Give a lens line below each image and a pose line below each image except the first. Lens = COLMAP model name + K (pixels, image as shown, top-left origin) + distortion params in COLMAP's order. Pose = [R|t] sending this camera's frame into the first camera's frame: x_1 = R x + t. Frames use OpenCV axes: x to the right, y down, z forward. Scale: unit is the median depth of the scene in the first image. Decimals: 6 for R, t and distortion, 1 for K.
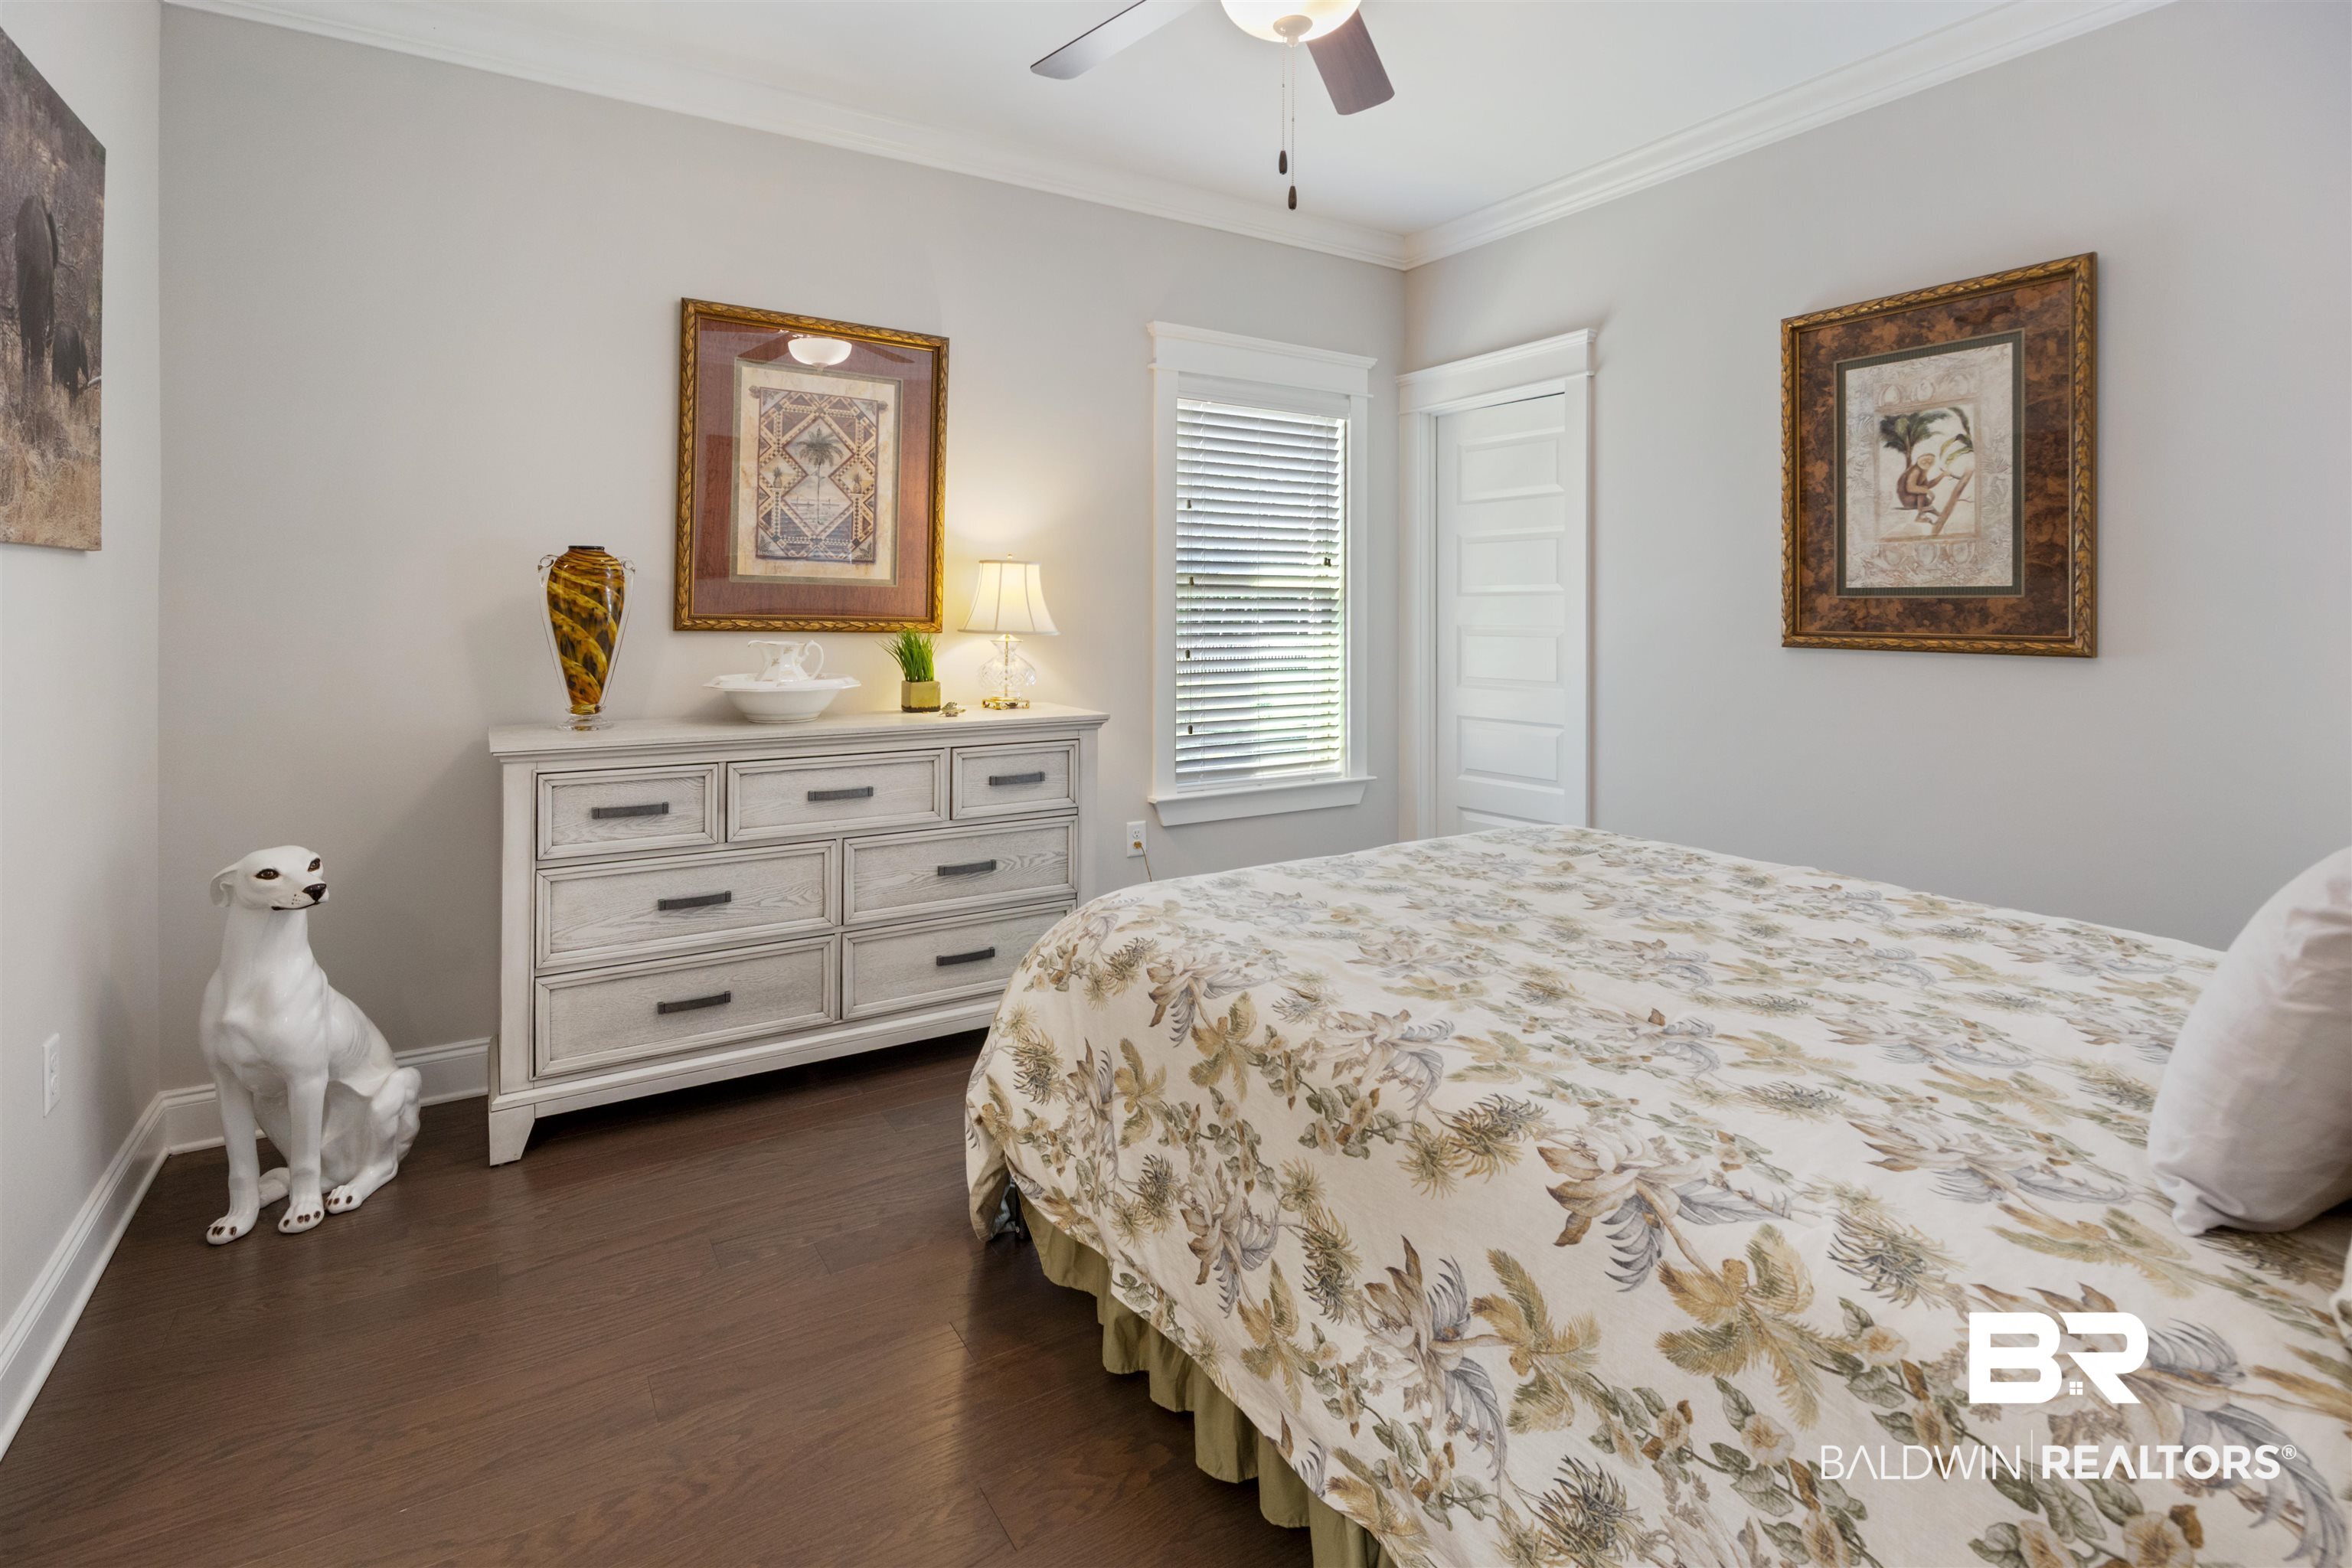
lens RADIAL K [[1121.9, 0, 1189.6], [0, 1121.9, 587.7], [0, 0, 1]] dist [-0.003722, -0.000246]
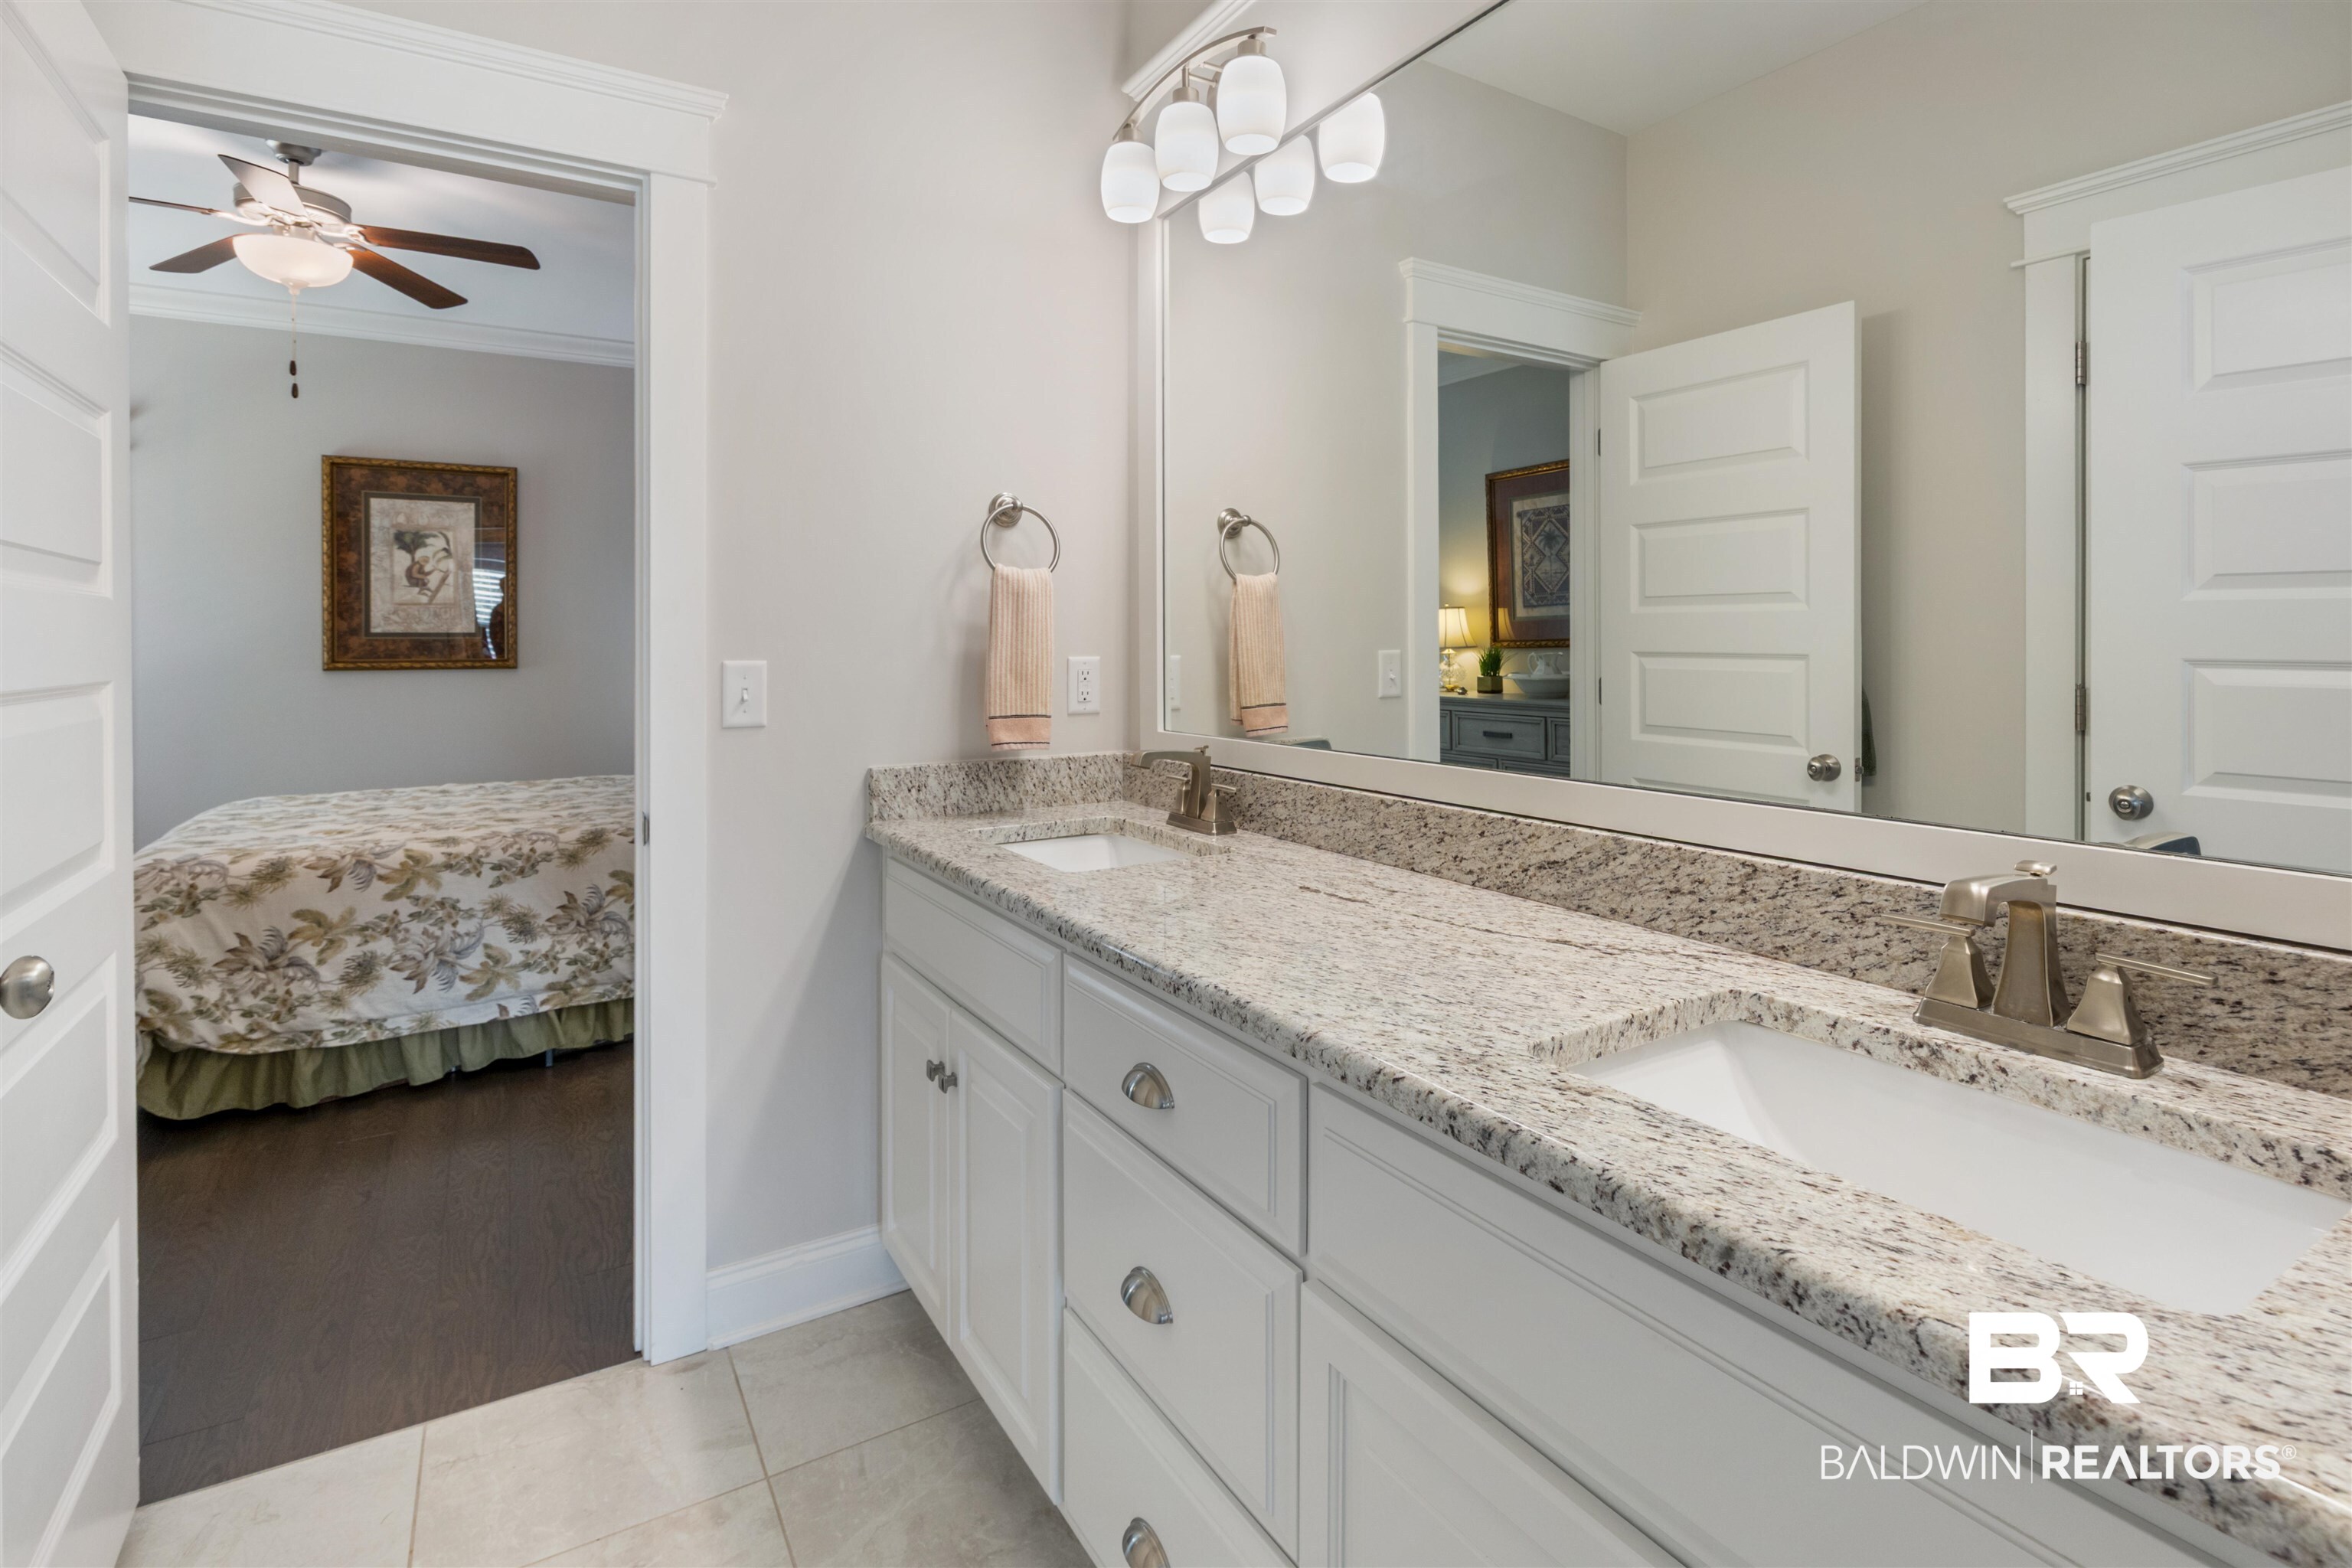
lens RADIAL K [[1121.9, 0, 1174.7], [0, 1121.9, 781.7], [0, 0, 1]] dist [-0.003722, -0.000246]
pose [[0.024414, -0.128059, 0.991466, -1.130634], [-0.015237, 0.991599, 0.128452, -0.012627], [-0.999586, -0.018243, 0.022258, -0.226216]]
